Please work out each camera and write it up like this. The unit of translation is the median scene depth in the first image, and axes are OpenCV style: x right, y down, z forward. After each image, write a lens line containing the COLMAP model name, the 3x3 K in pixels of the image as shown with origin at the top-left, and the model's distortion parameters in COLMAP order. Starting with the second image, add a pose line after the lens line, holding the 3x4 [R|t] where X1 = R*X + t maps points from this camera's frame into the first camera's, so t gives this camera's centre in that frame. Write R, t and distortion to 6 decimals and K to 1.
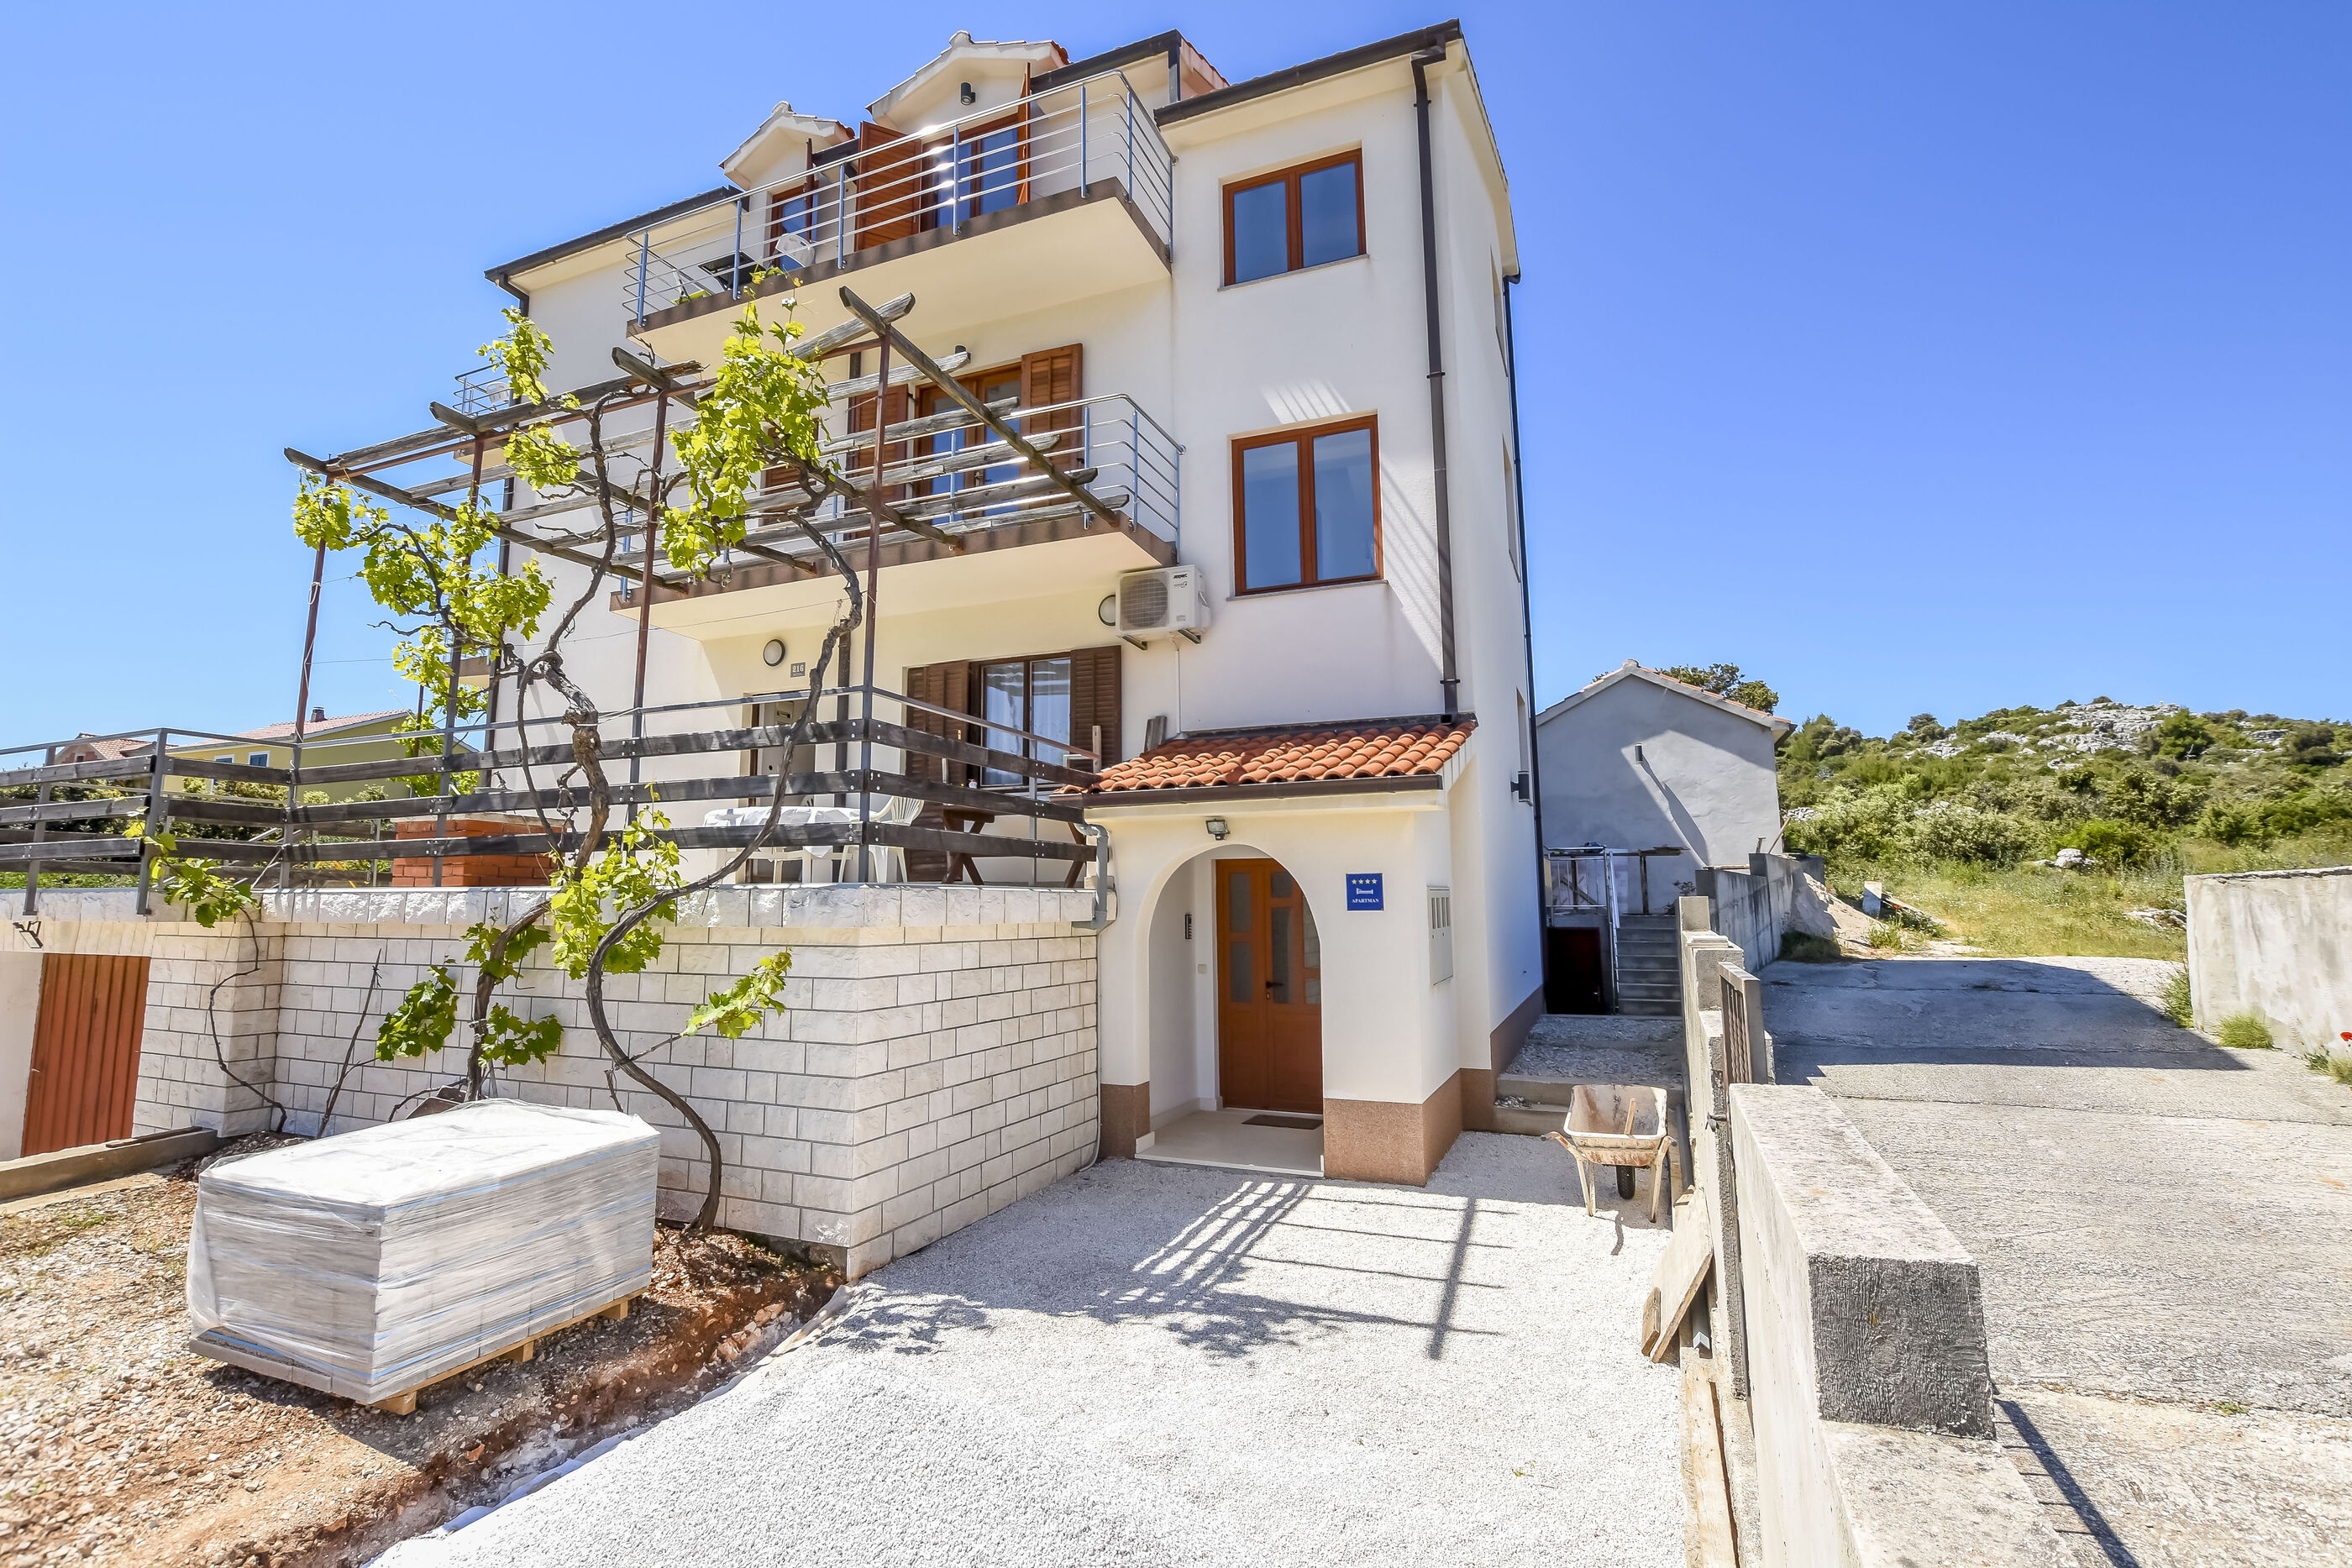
lens RADIAL K [[1066.1, 0, 1160.3], [0, 1066.1, 787.1], [0, 0, 1]] dist [-0.030652, 0.003328]
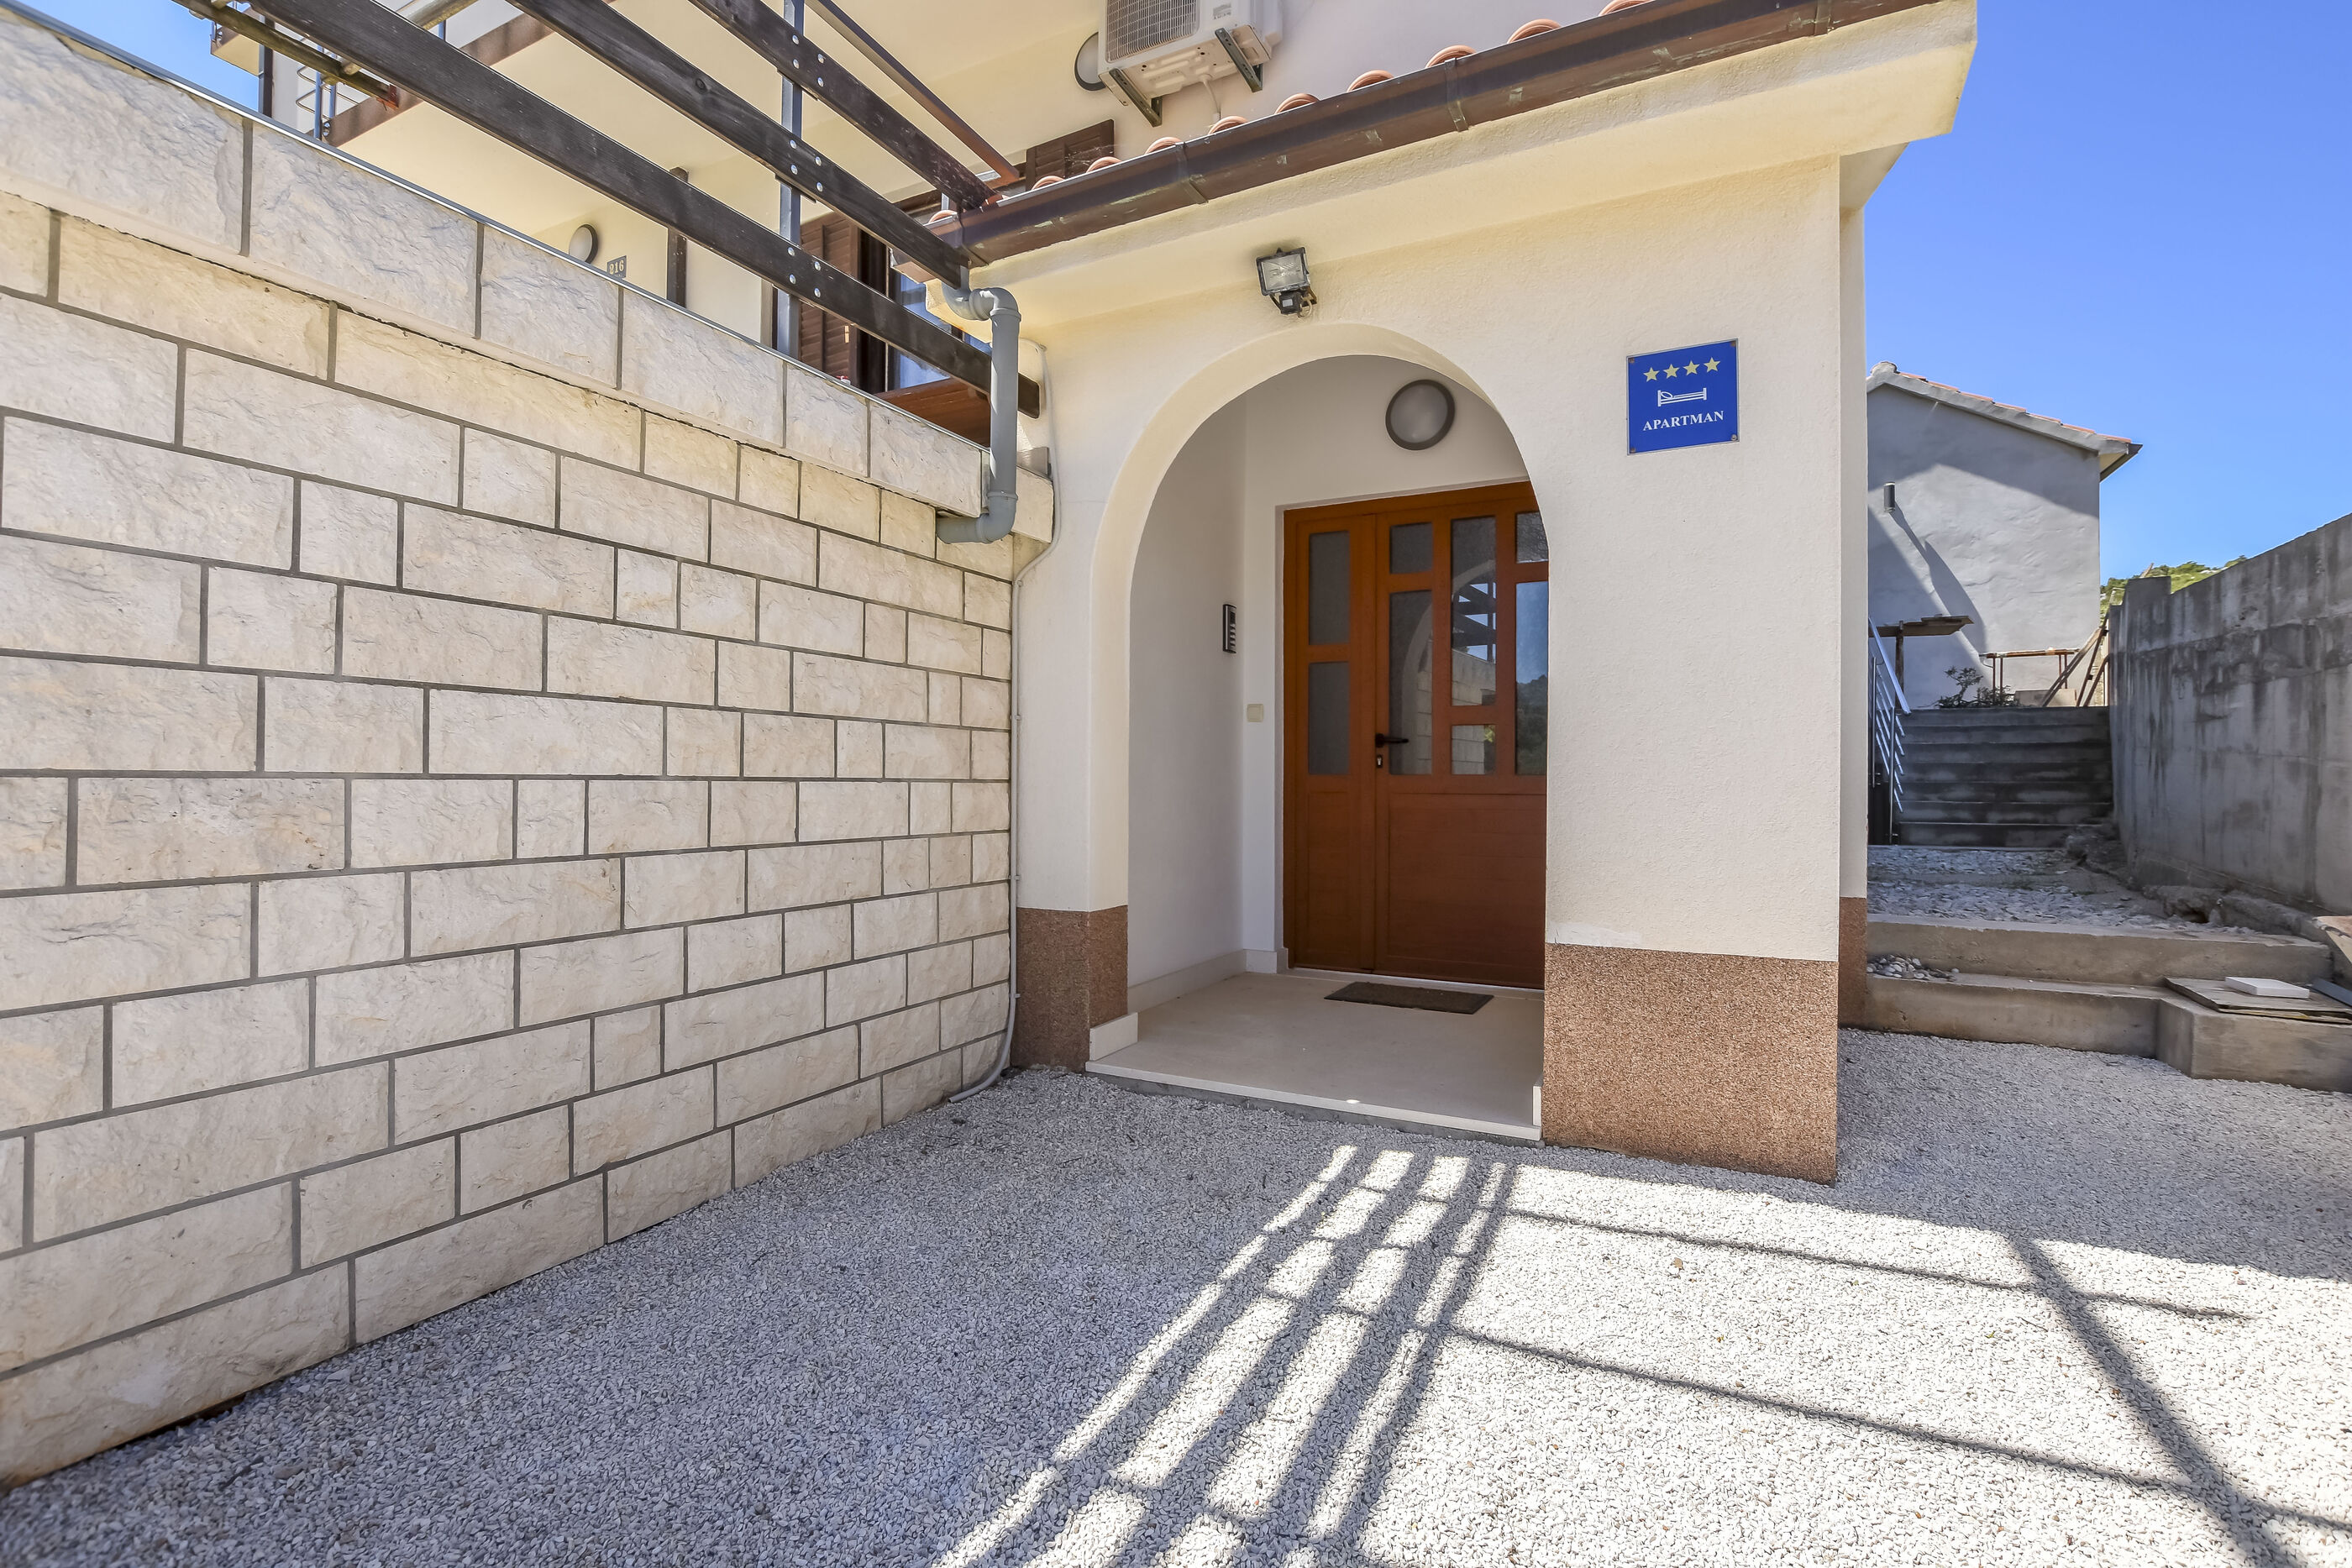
lens RADIAL K [[1066.1, 0, 1185.5], [0, 1066.1, 780.0], [0, 0, 1]] dist [-0.030652, 0.003328]
pose [[0.998844, 0.013620, -0.046091, 0.038645], [-0.008304, 0.993489, 0.113627, 0.186946], [0.047338, -0.113113, 0.992454, 0.605368]]
